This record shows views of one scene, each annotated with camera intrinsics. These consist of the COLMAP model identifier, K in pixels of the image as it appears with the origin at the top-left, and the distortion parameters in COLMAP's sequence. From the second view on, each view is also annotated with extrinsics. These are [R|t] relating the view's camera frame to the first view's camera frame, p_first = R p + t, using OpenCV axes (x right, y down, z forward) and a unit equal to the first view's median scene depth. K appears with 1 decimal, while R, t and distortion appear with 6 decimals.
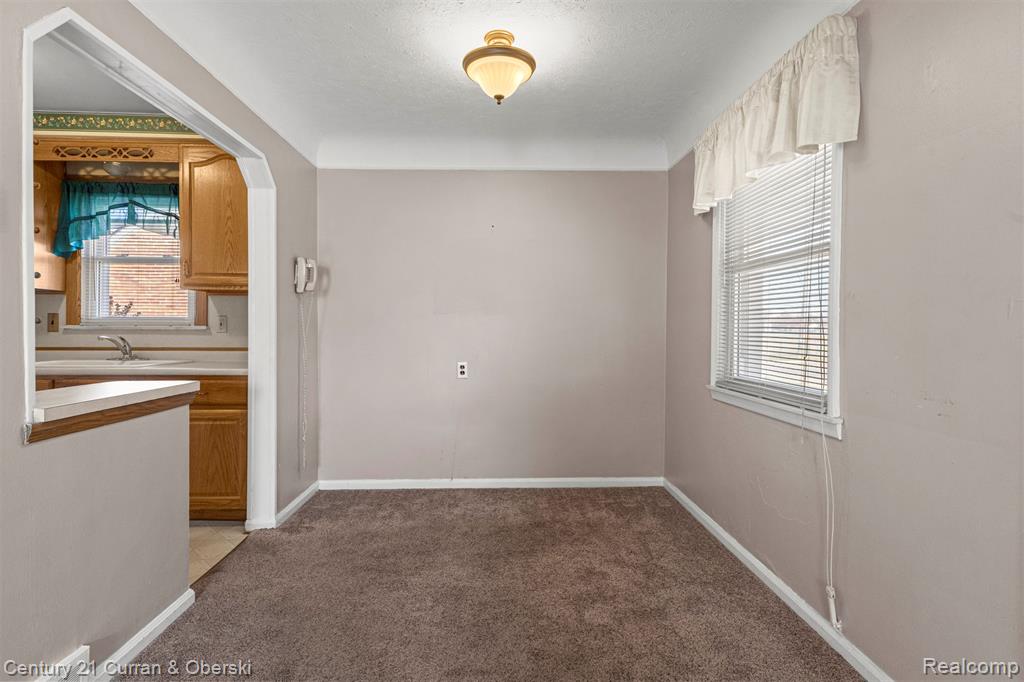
lens RADIAL K [[514.4, 0, 512.0], [0, 514.4, 335.1], [0, 0, 1]] dist [0.009416, -0.001021]
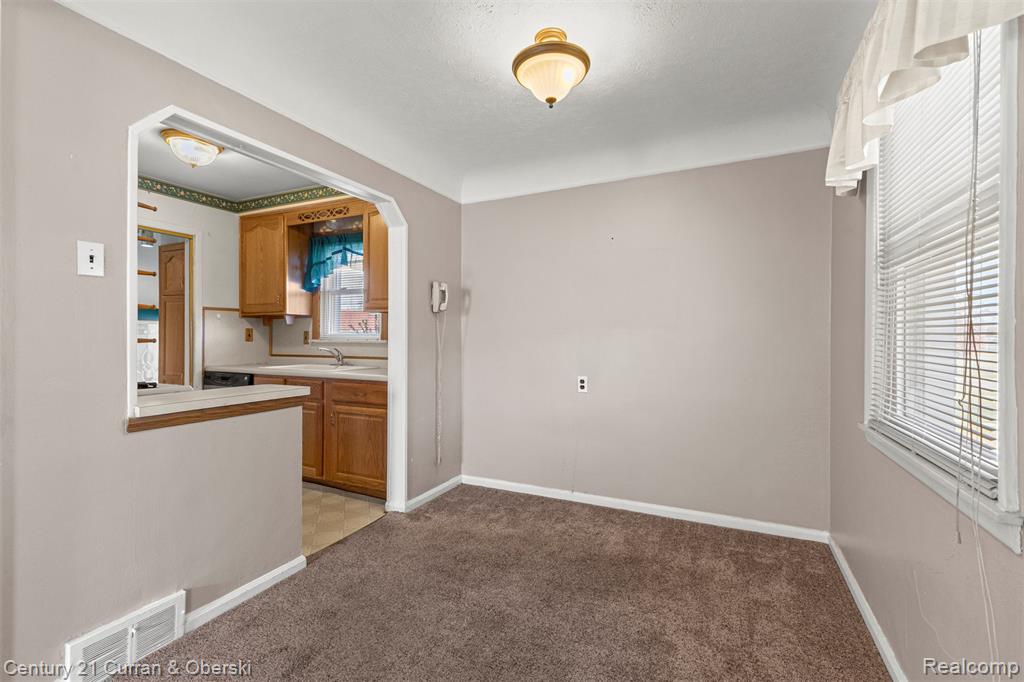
lens RADIAL K [[449.8, 0, 514.9], [0, 449.8, 338.5], [0, 0, 1]] dist [0.014678, -0.001378]
pose [[0.887461, -0.000083, -0.460883, 0.213812], [-0.006302, 0.999904, -0.012314, -0.011305], [0.460840, 0.013833, 0.887376, 0.176225]]
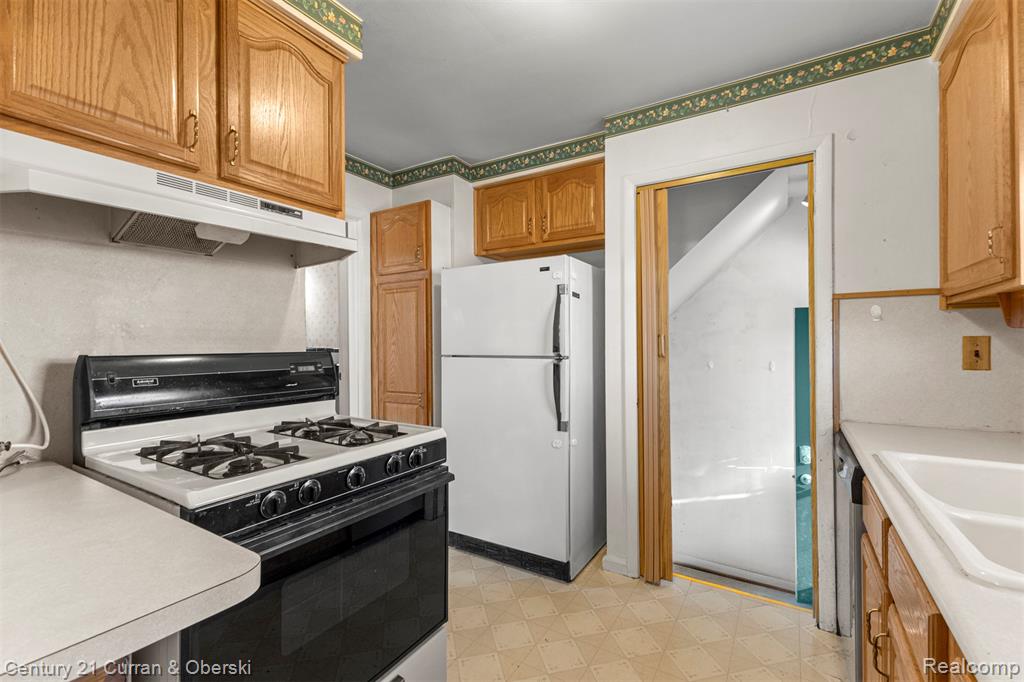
lens RADIAL K [[448.9, 0, 512.0], [0, 448.9, 341.0], [0, 0, 1]] dist [0.008692, -0.000804]
pose [[-0.552568, -0.008370, -0.833426, -0.392623], [-0.012274, 0.999923, -0.001904, -0.040325], [0.833377, 0.009178, -0.552628, 0.853734]]
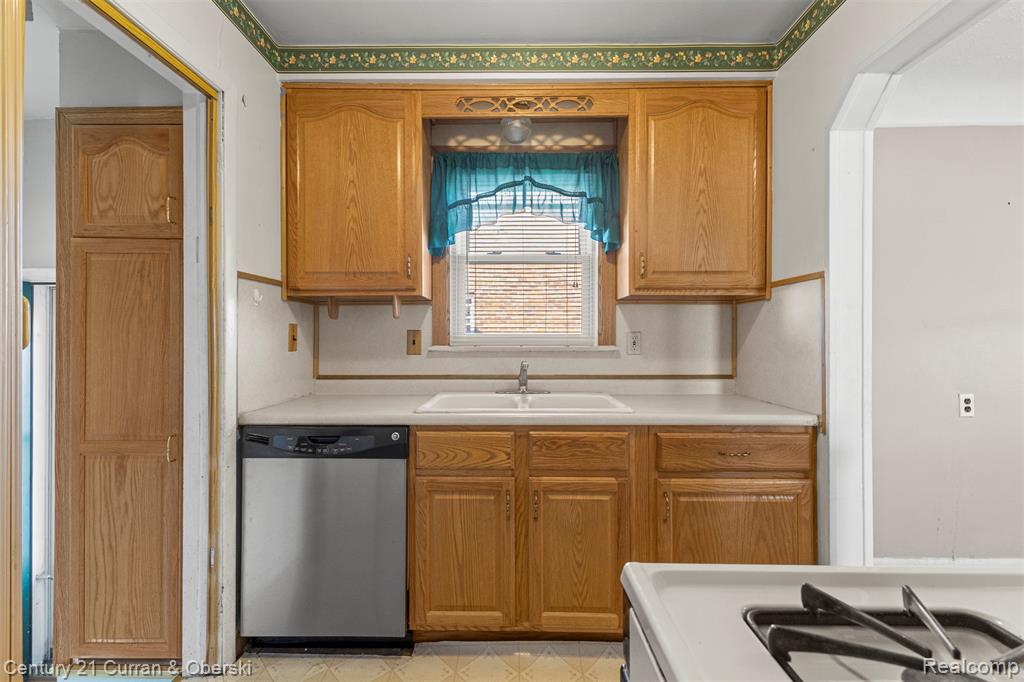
lens RADIAL K [[446.6, 0, 511.6], [0, 446.6, 335.4], [0, 0, 1]] dist [0.012577, -0.000637]
pose [[0.999161, -0.006600, -0.040415, -0.780325], [0.005873, 0.999819, -0.018089, -0.023470], [0.040527, 0.017837, 0.999019, 0.387238]]
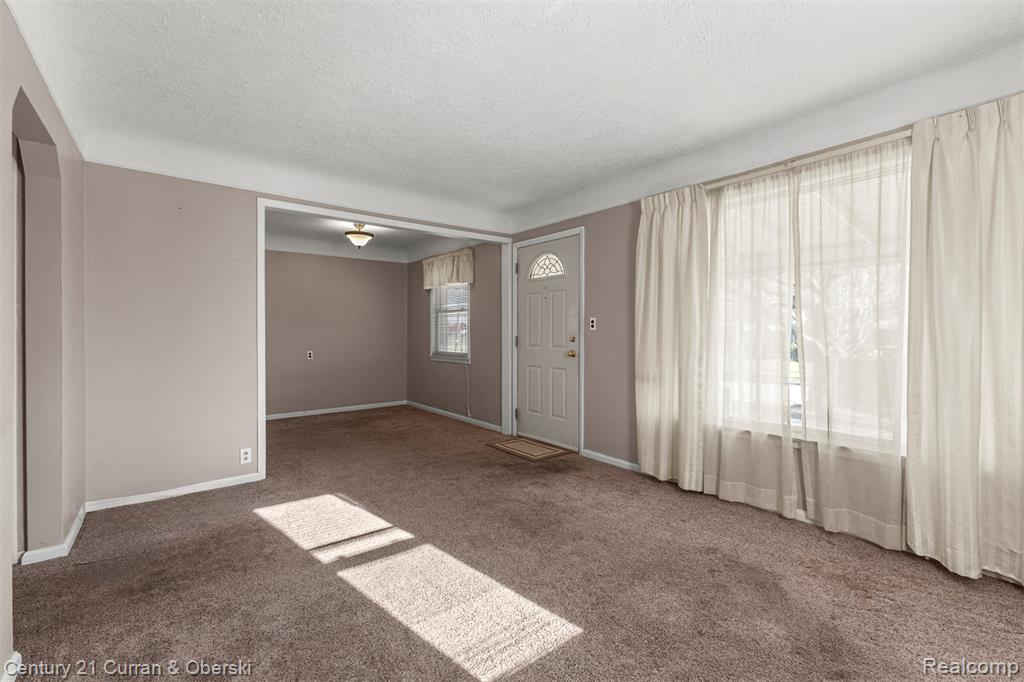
lens RADIAL K [[446.6, 0, 511.6], [0, 446.6, 335.4], [0, 0, 1]] dist [0.012577, -0.000637]
pose [[0.808720, -0.005972, 0.588163, -0.536172], [0.010433, 0.999937, -0.004192, 0.009429], [-0.588101, 0.009526, 0.808731, -0.941530]]
